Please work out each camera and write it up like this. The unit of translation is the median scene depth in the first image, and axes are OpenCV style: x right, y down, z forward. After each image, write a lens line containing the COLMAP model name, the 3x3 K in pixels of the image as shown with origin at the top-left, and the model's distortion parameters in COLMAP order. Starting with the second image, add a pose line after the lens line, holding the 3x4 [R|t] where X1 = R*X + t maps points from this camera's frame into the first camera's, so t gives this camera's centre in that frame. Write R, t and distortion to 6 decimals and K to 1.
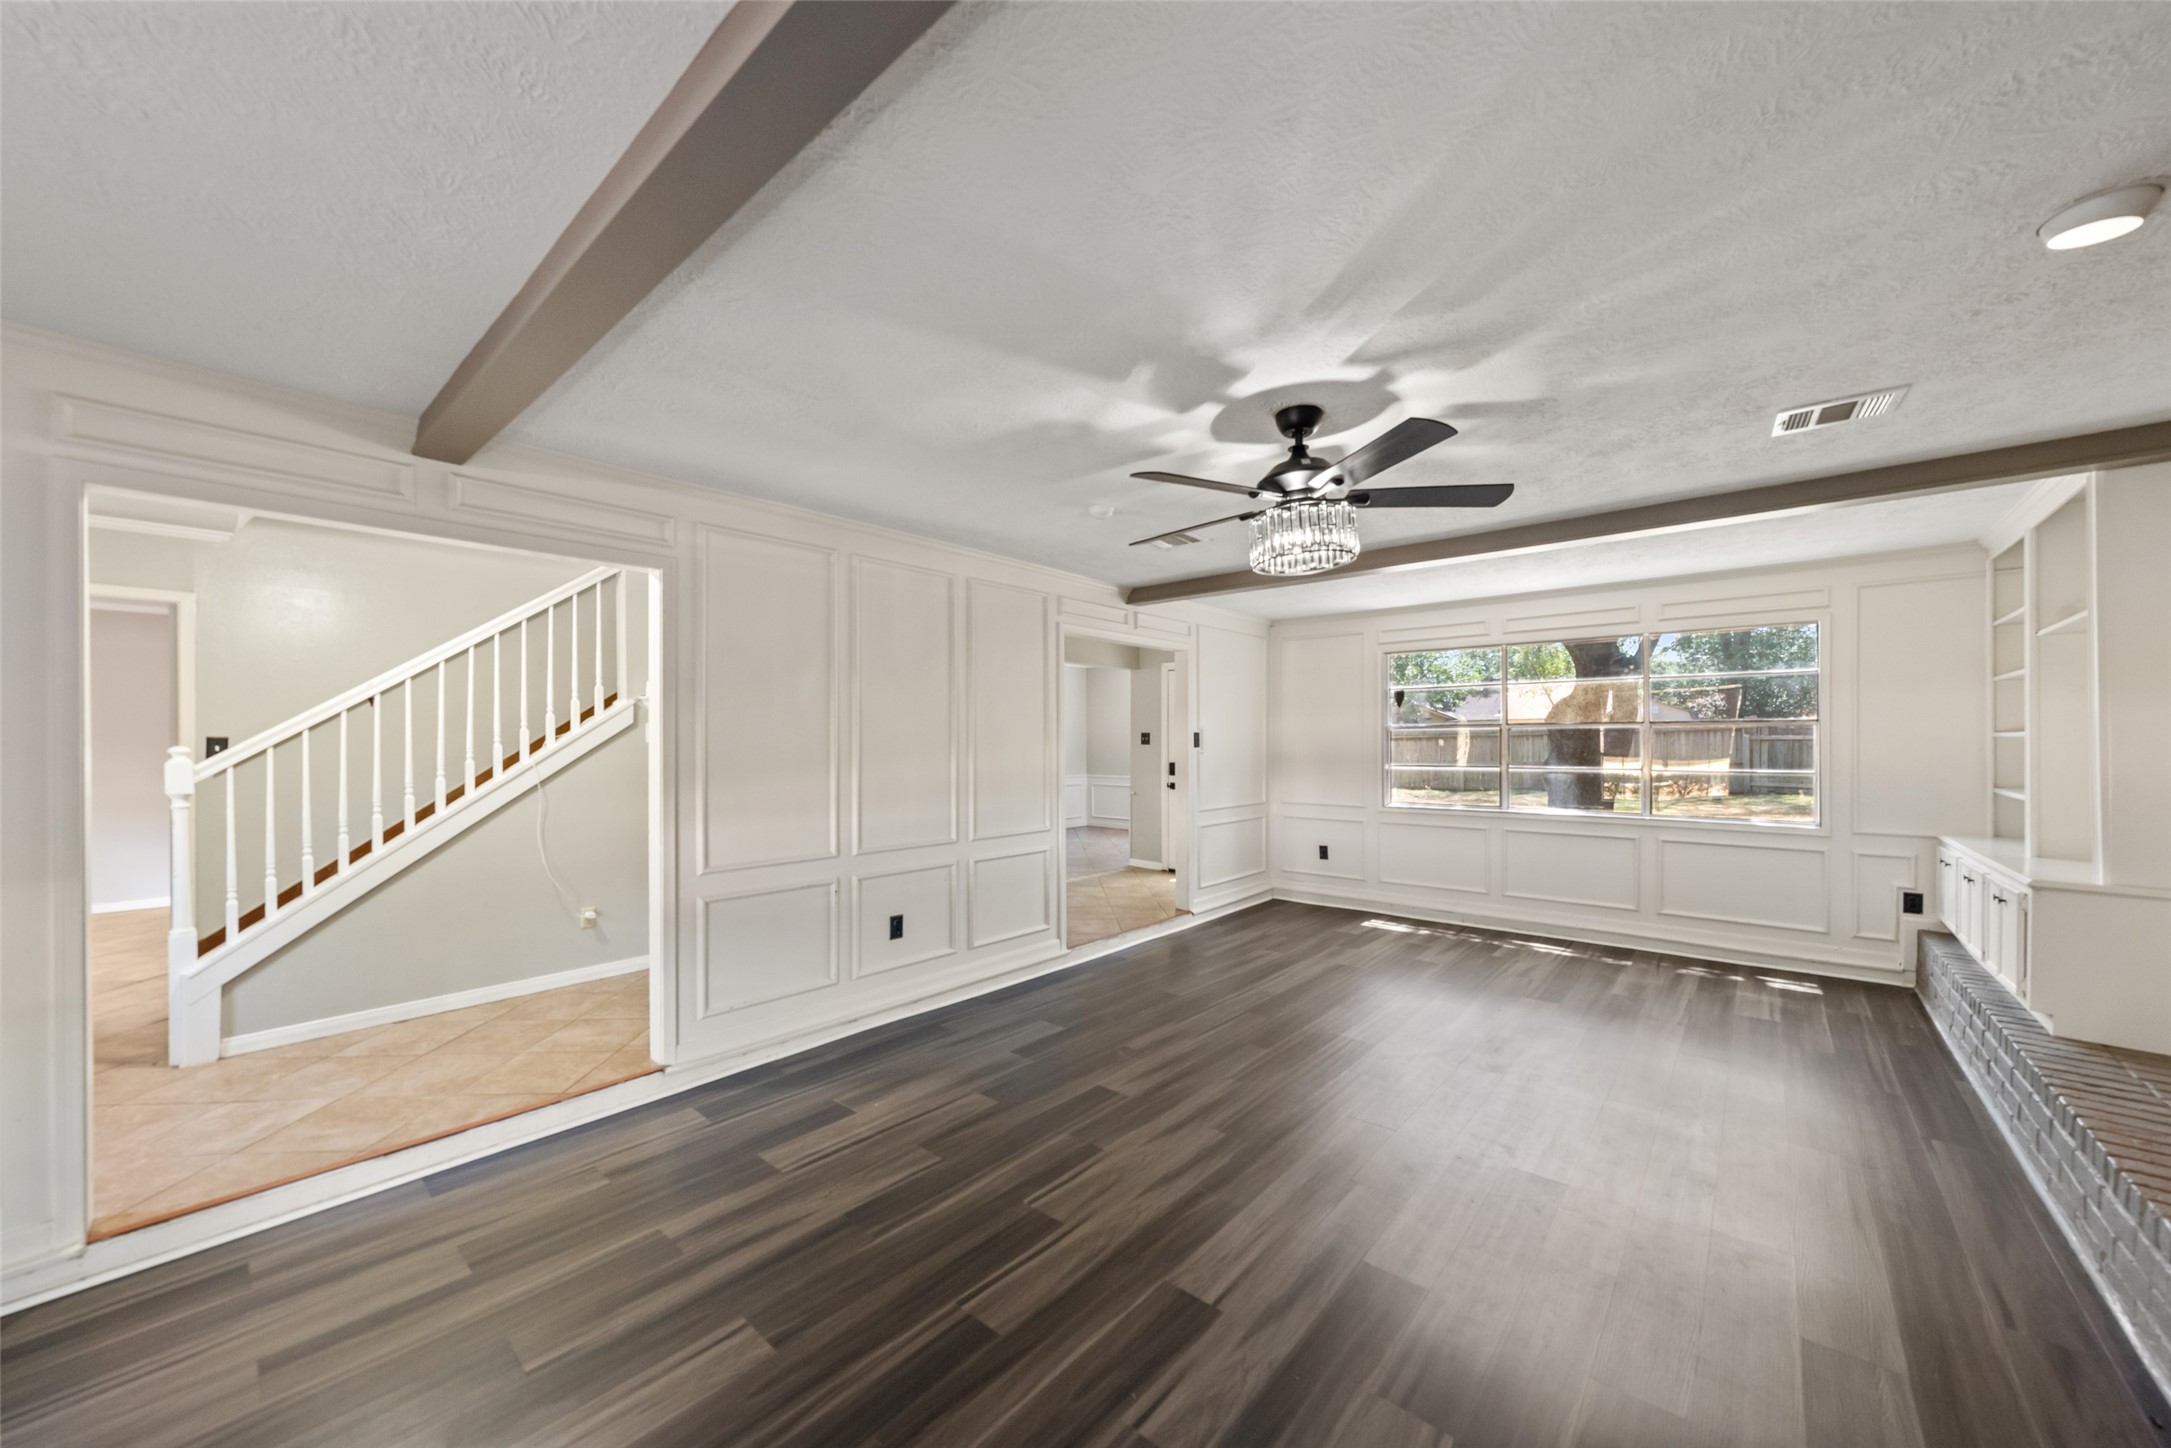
lens RADIAL K [[781.8, 0, 1083.5], [0, 781.8, 732.8], [0, 0, 1]] dist [-0.002063, 0.000092]
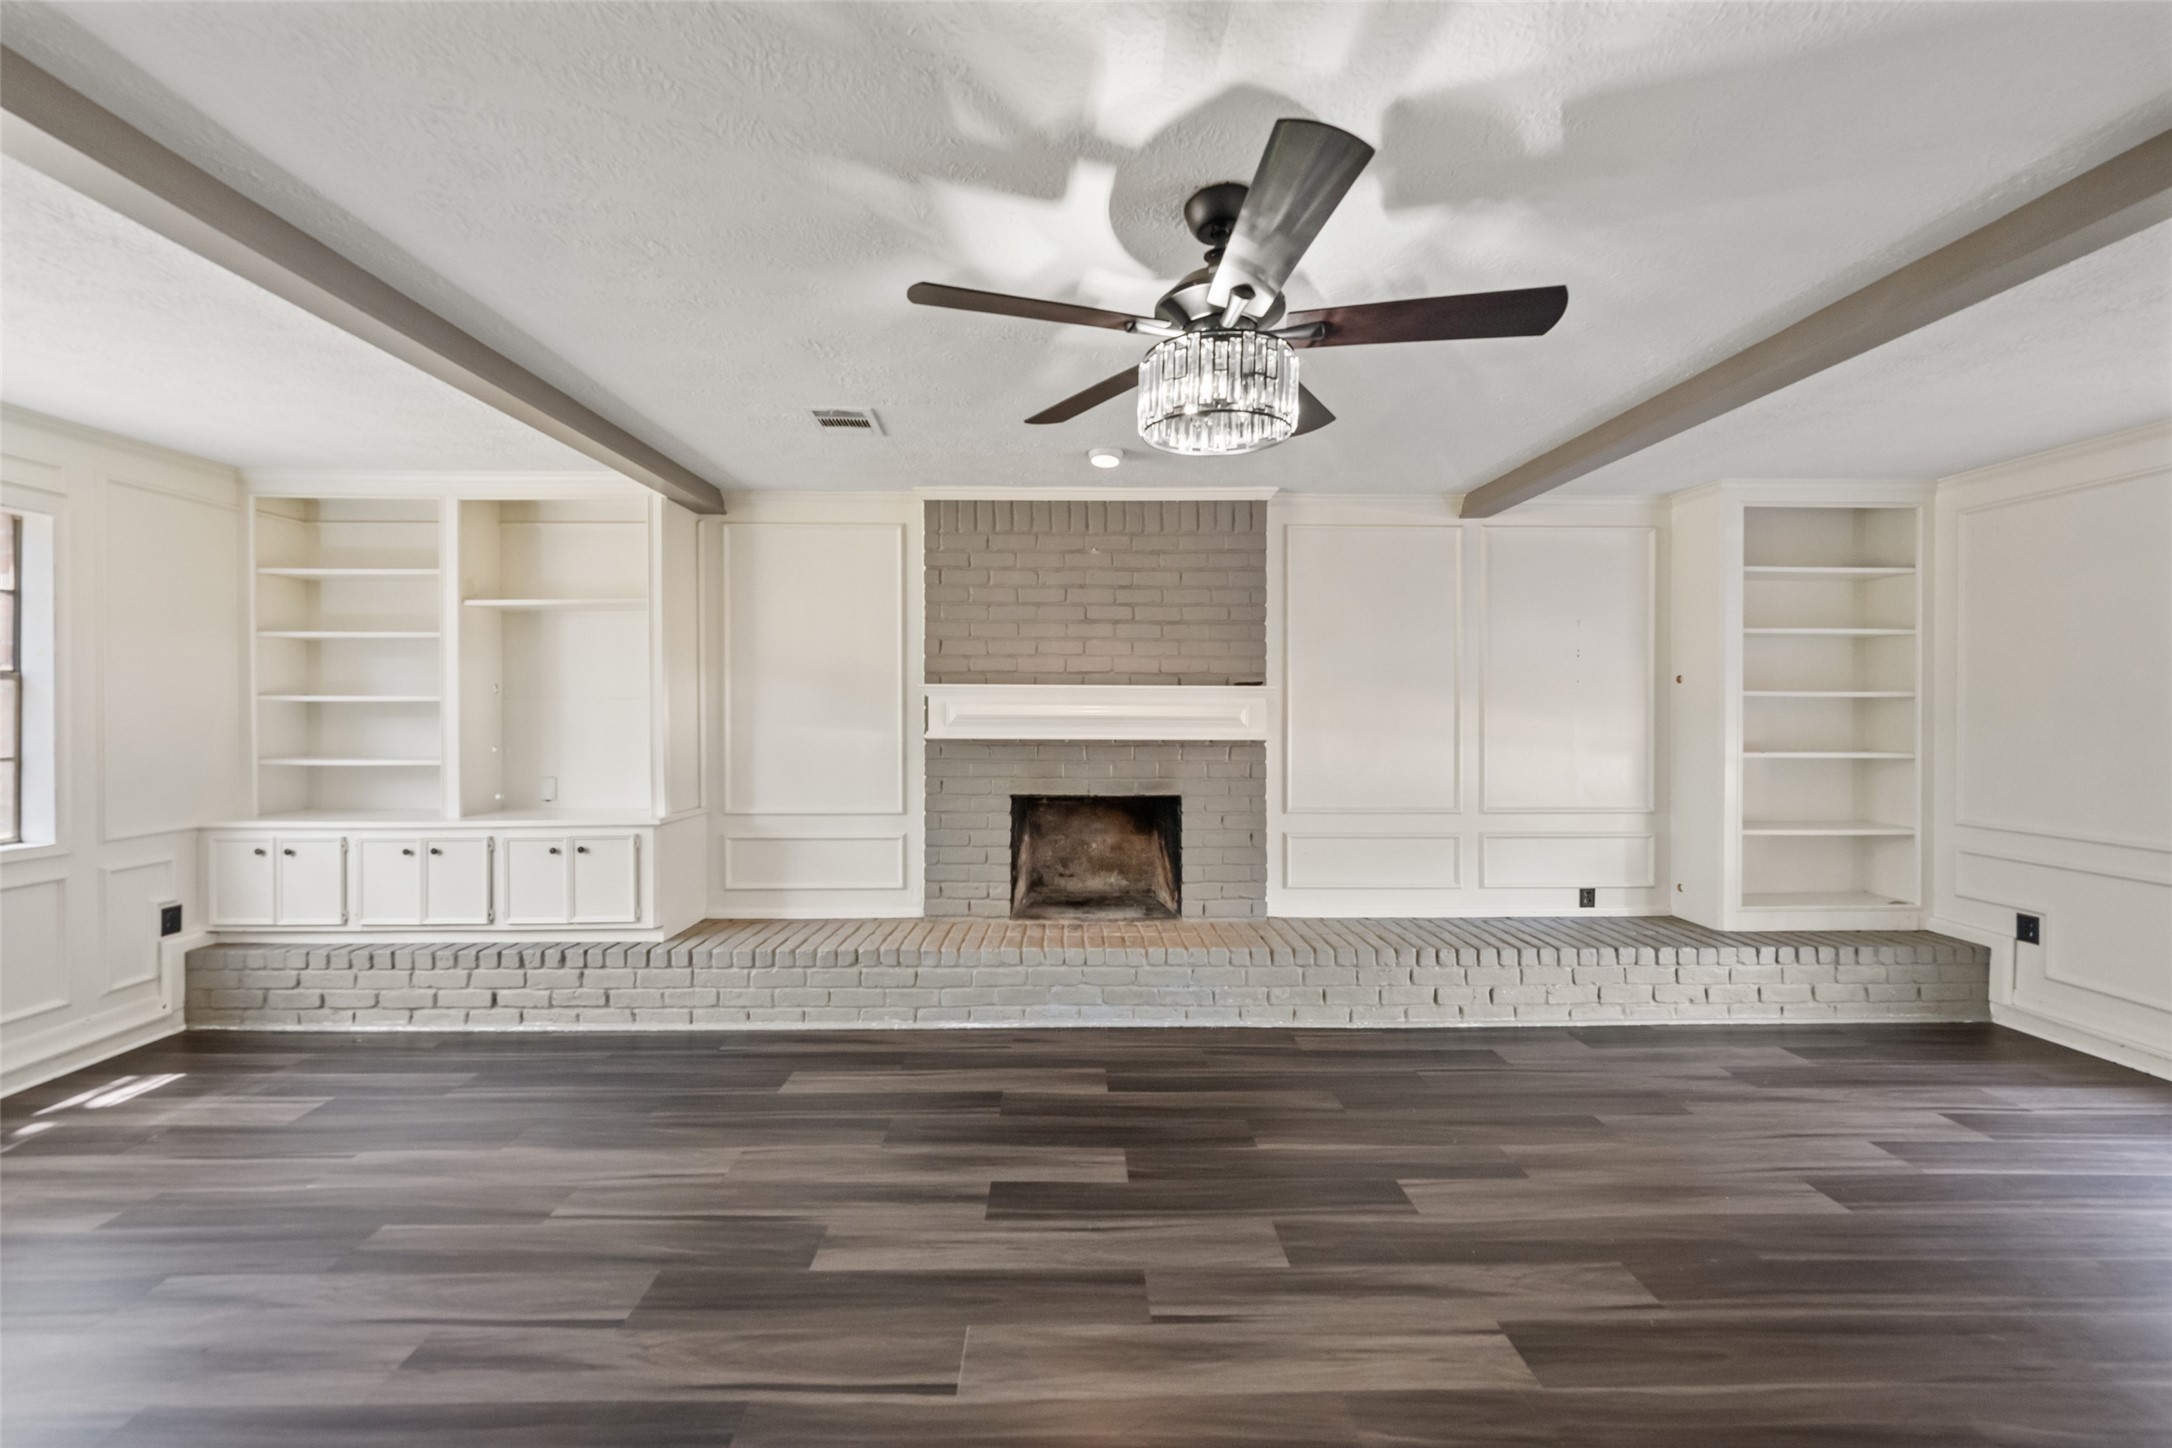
lens RADIAL K [[782.1, 0, 1073.9], [0, 782.1, 714.4], [0, 0, 1]] dist [-0.002063, 0.000092]
pose [[-0.660430, -0.007444, 0.750851, -0.134121], [-0.010122, 0.999948, 0.001010, 0.016913], [-0.750819, -0.006933, -0.660471, 1.478046]]
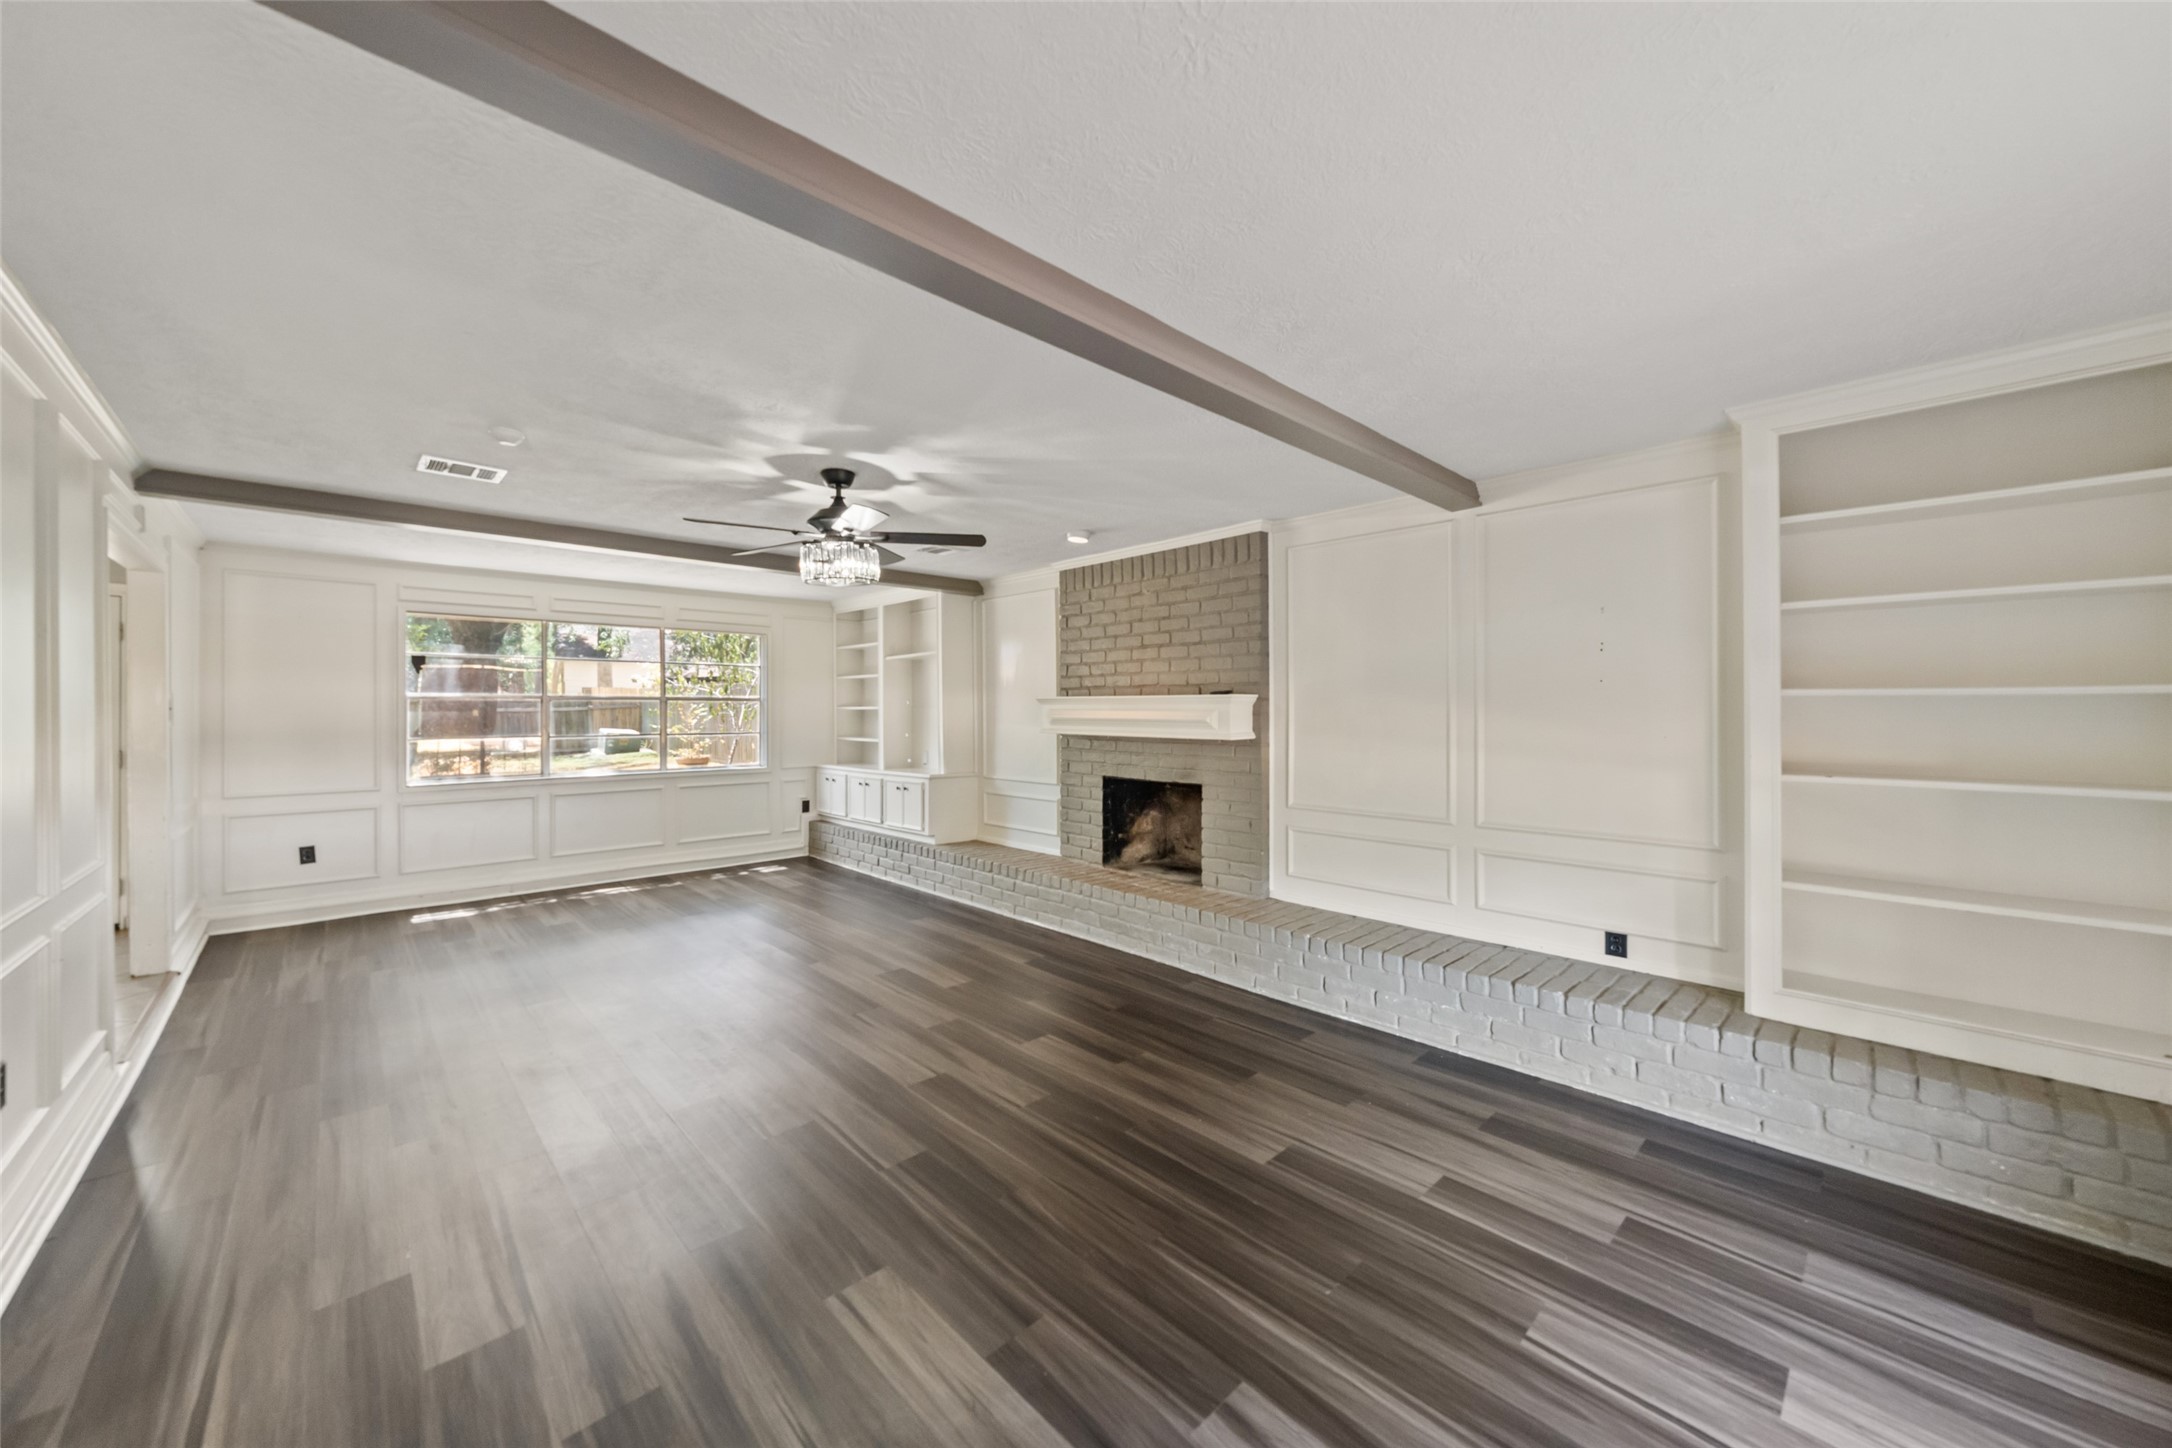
lens RADIAL K [[782.1, 0, 1060.0], [0, 782.1, 718.0], [0, 0, 1]] dist [-0.002063, 0.000092]
pose [[0.113173, -0.008383, 0.993540, -1.012076], [-0.011854, 0.999882, 0.009787, 0.001467], [-0.993505, -0.012885, 0.113061, 0.443907]]
